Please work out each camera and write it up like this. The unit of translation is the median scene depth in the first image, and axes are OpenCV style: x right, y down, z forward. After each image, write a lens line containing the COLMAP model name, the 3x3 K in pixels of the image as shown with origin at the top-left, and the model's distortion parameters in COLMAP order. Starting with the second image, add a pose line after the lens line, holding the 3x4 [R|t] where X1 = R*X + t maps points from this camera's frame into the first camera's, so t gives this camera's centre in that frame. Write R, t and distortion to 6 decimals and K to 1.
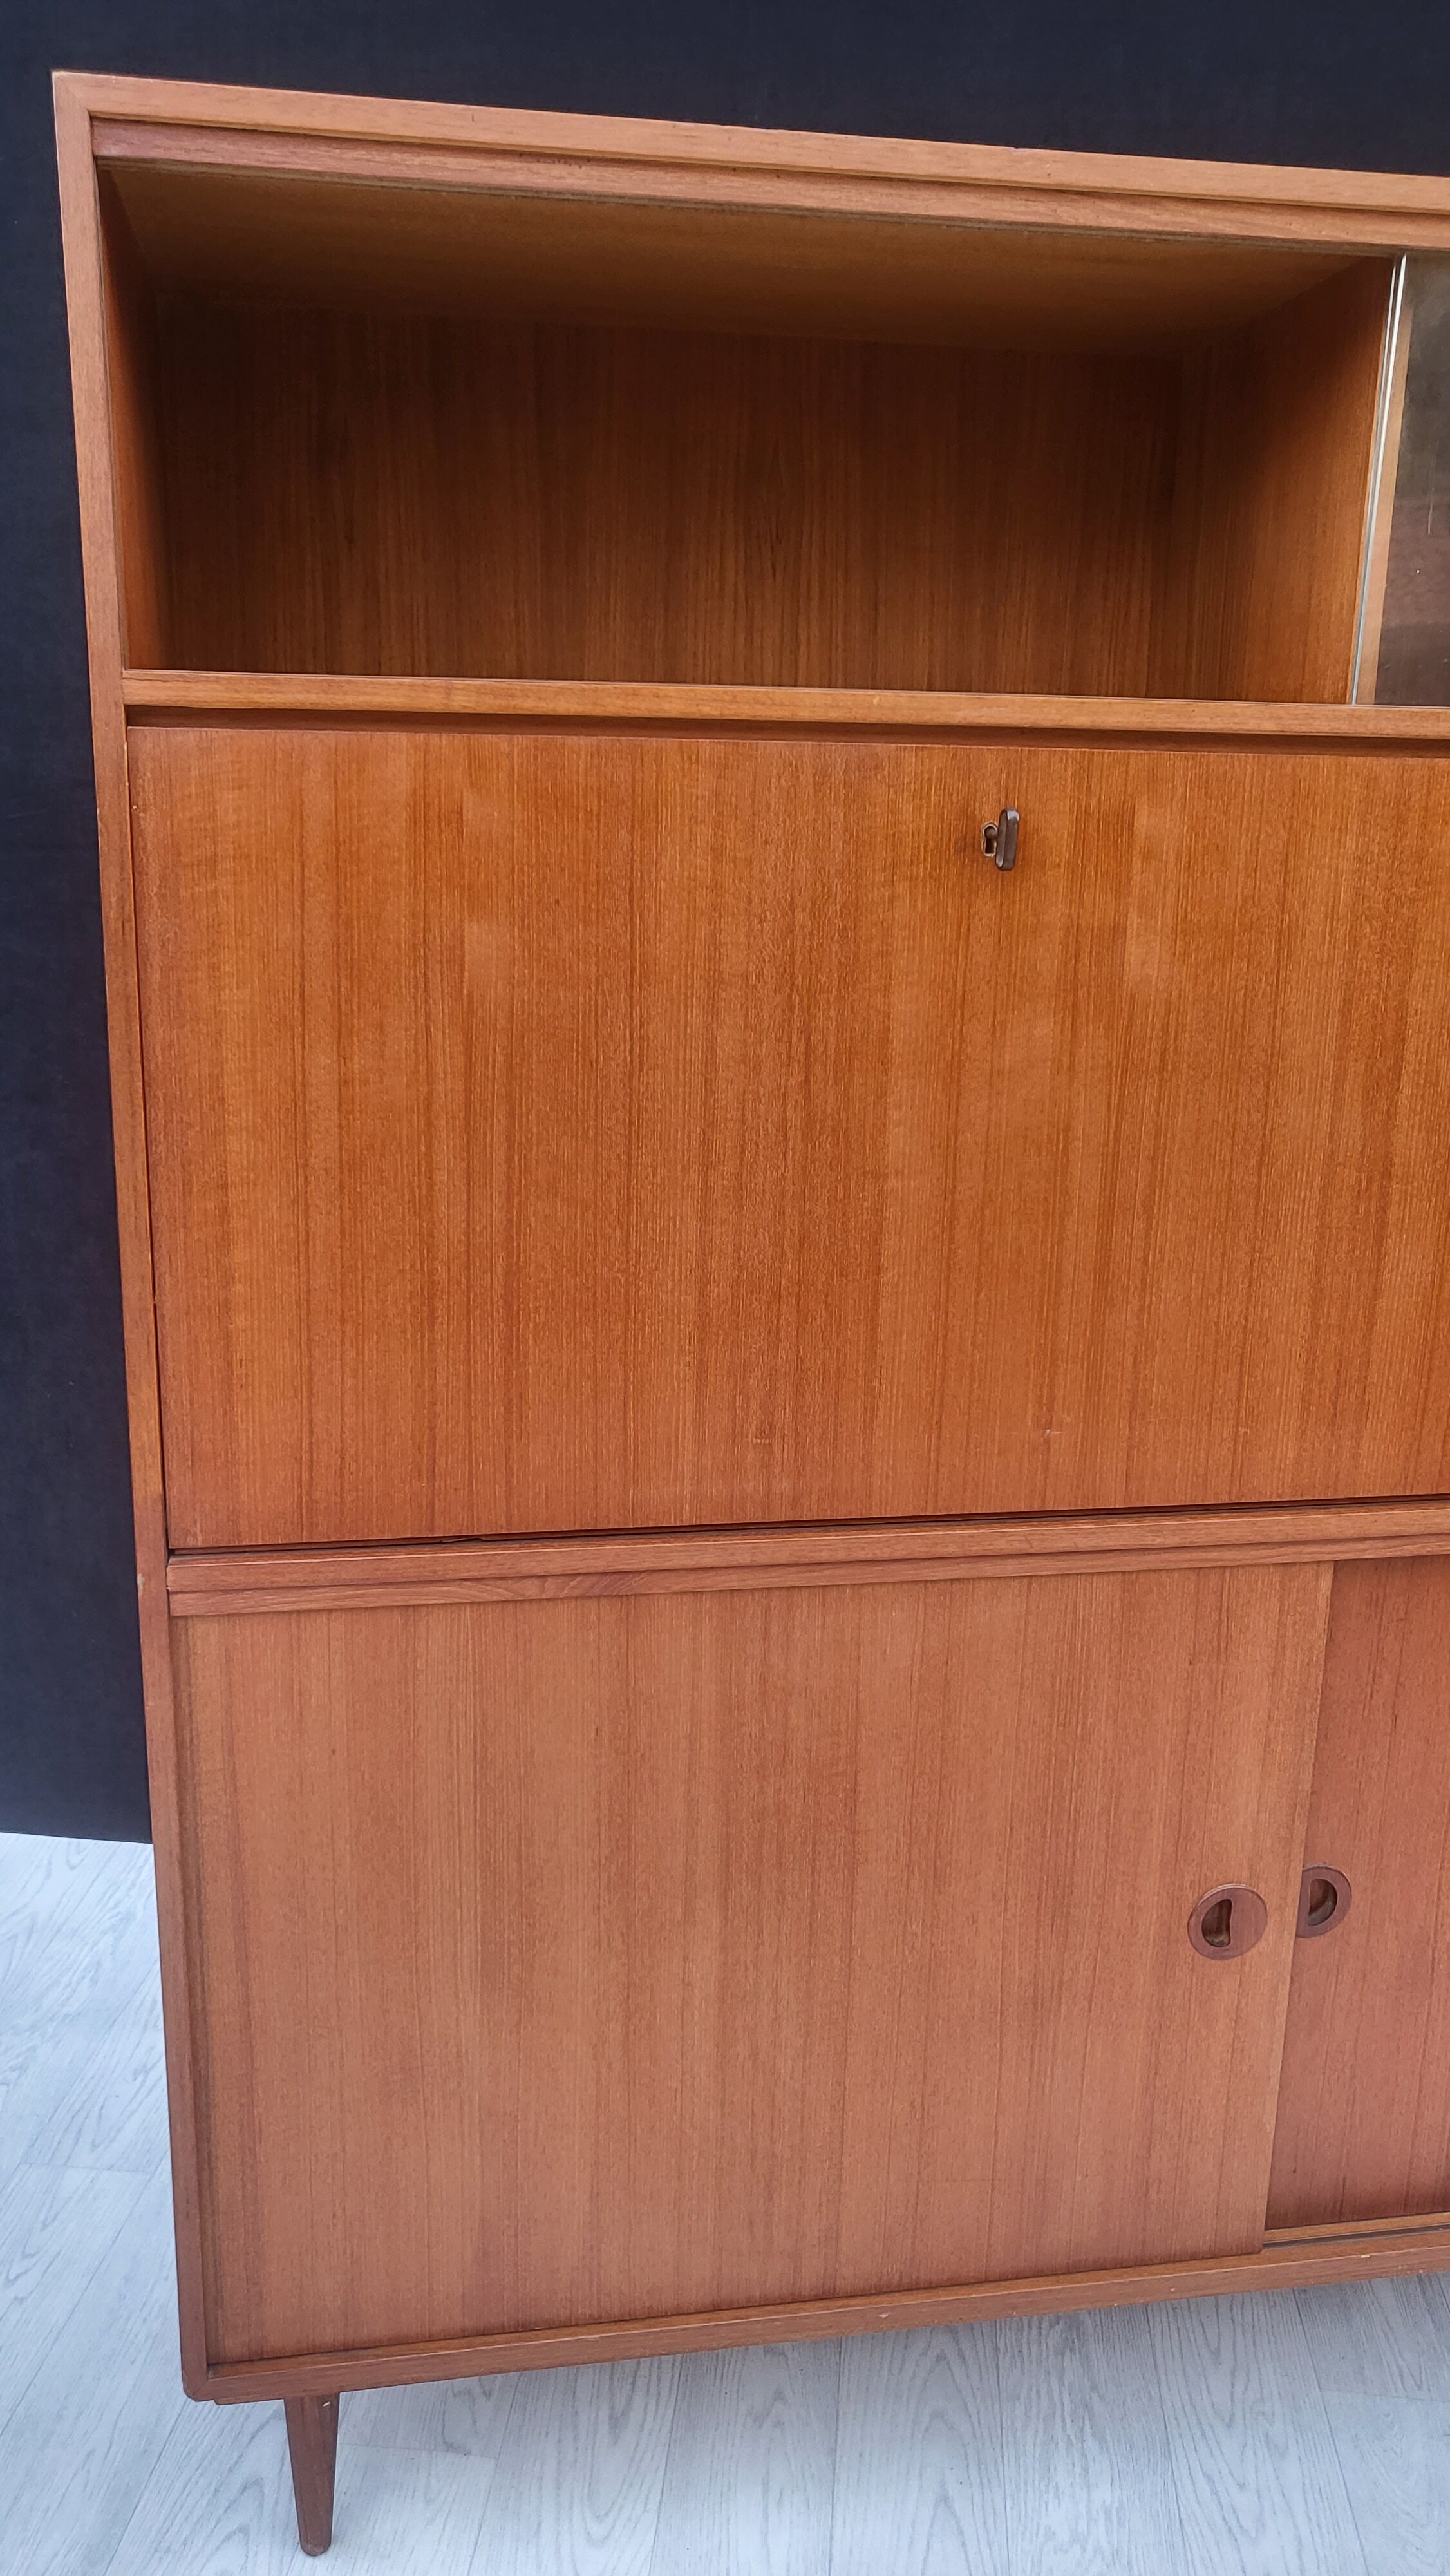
lens RADIAL K [[2023.1, 0, 725.0], [0, 2023.1, 1288.0], [0, 0, 1]] dist [-0.015944, 0.084343]
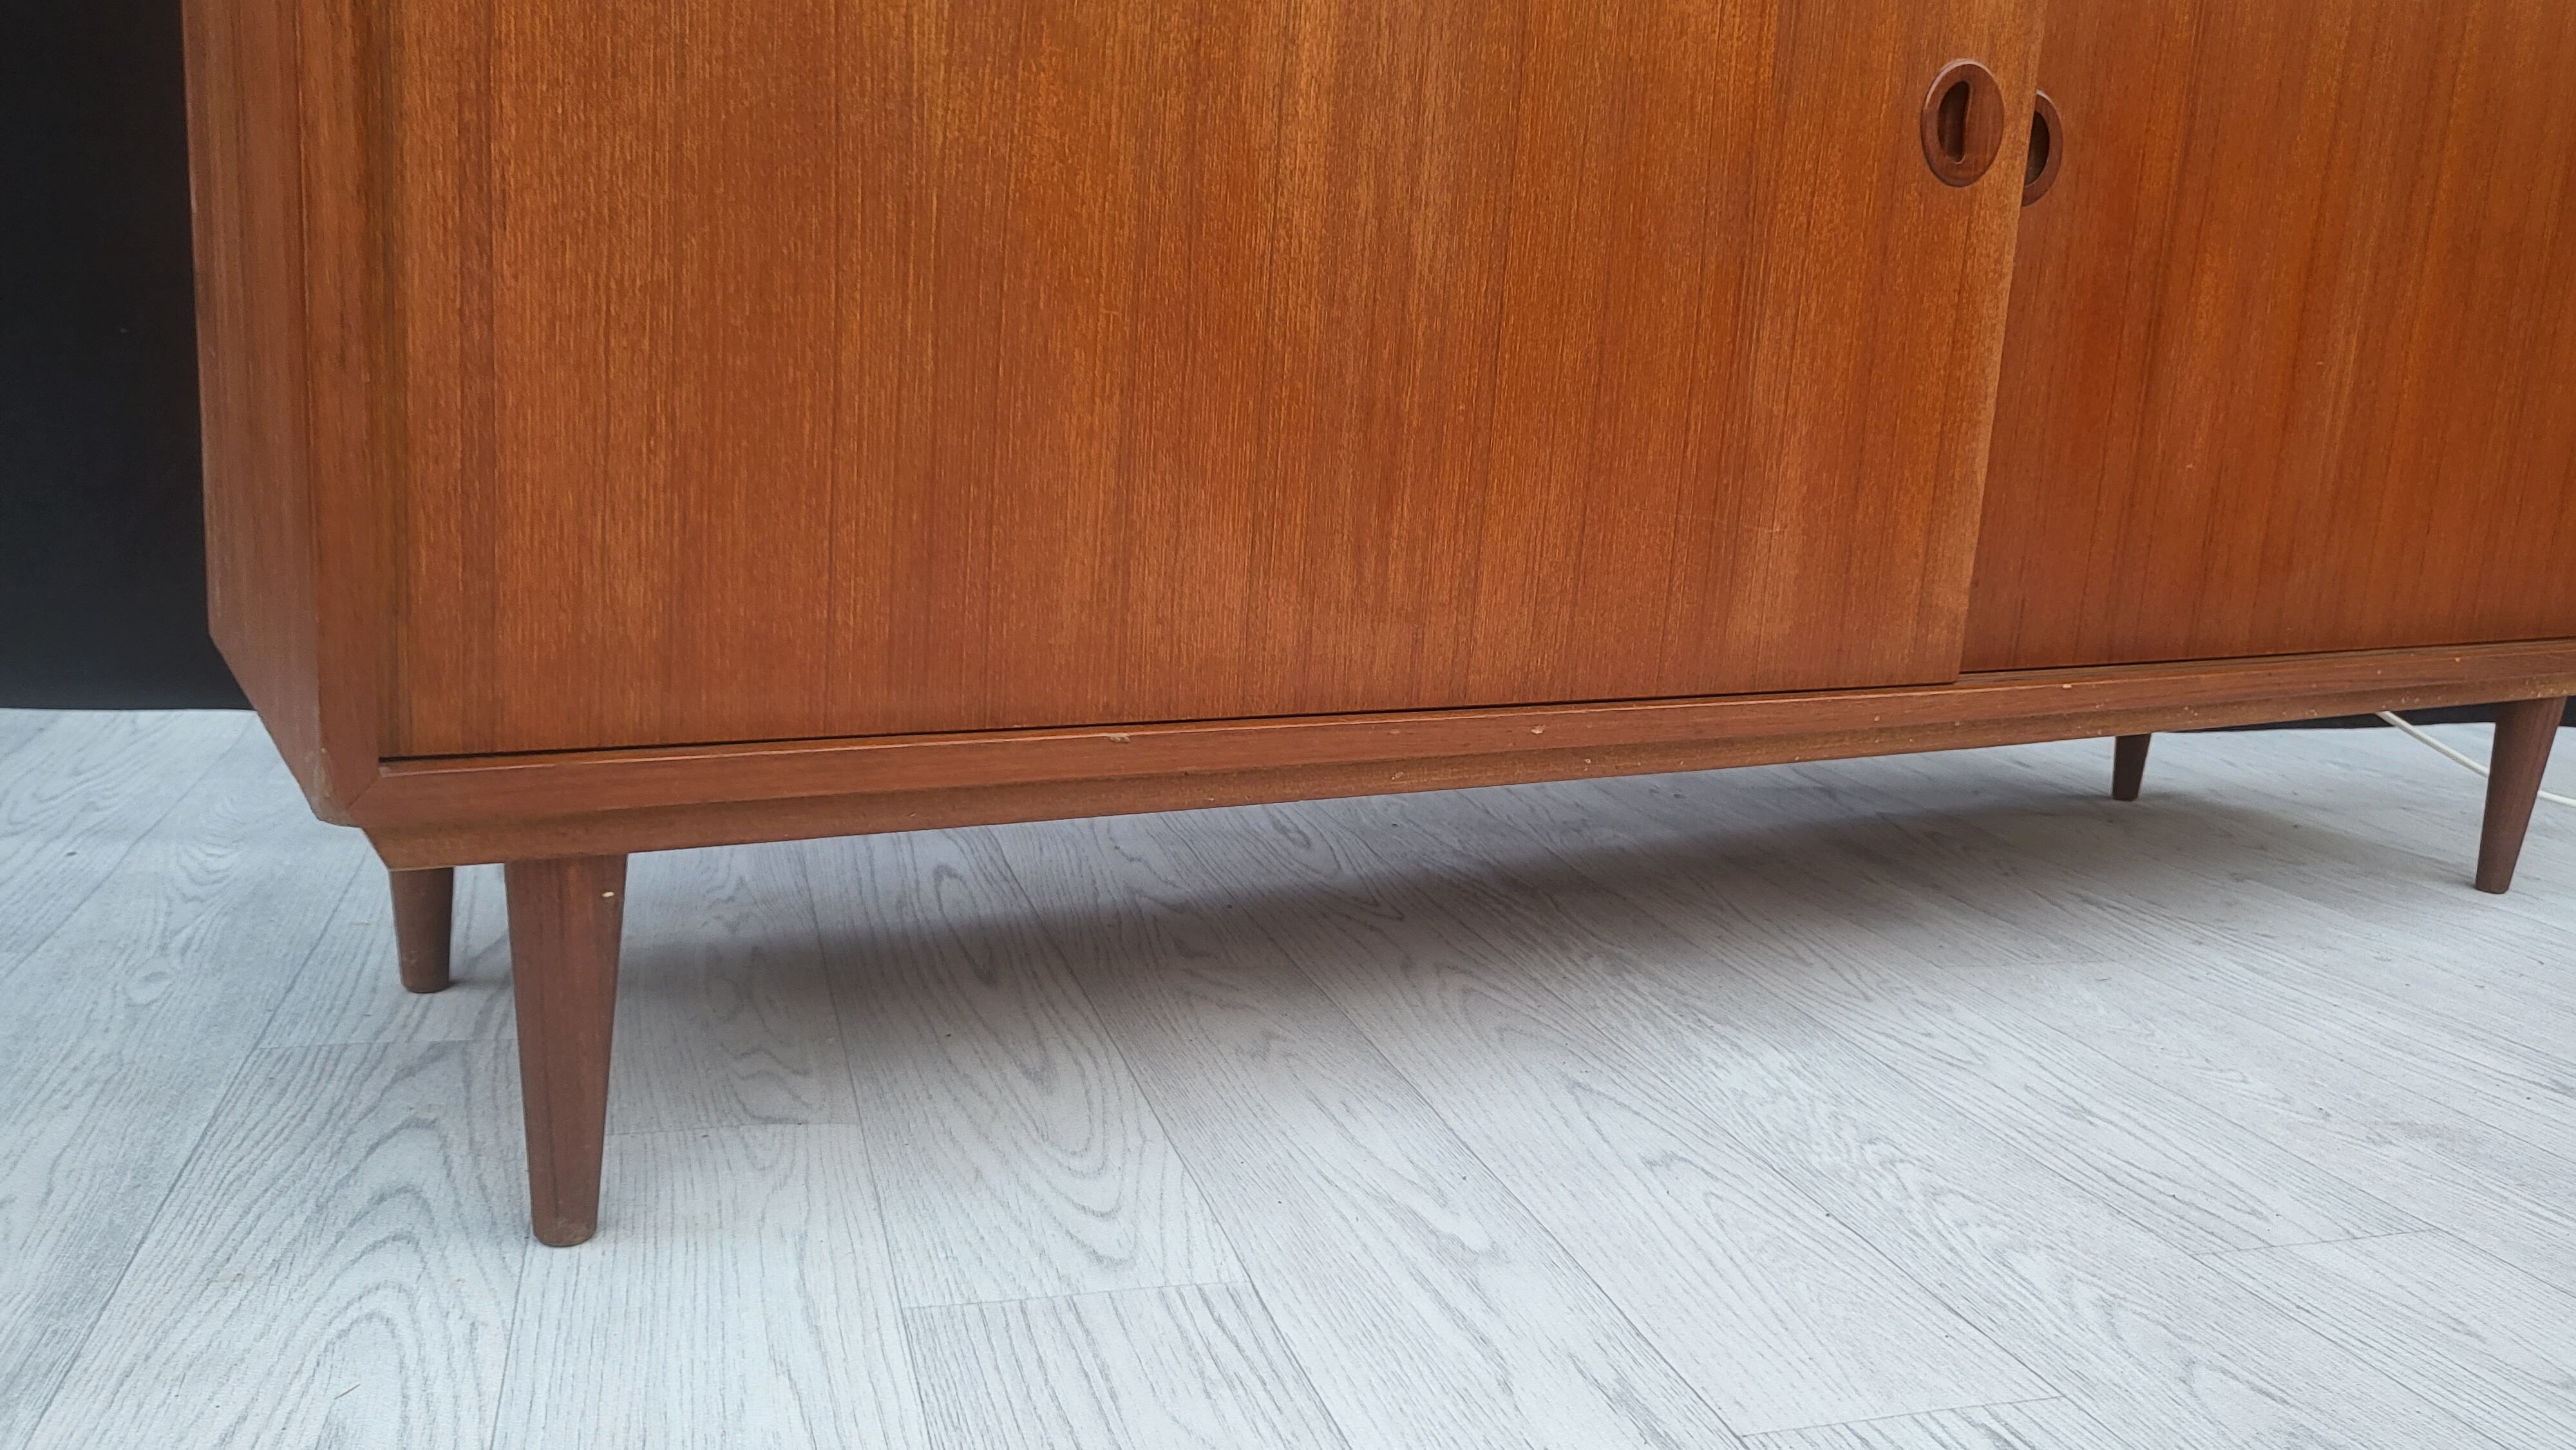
lens RADIAL K [[2023.1, 0, 1288.0], [0, 2023.1, 725.0], [0, 0, 1]] dist [-0.015944, 0.084343]
pose [[0.920826, -0.032787, 0.388593, -0.224991], [0.048464, 0.998356, -0.030606, 0.509076], [-0.386950, 0.047016, 0.920901, 0.453985]]
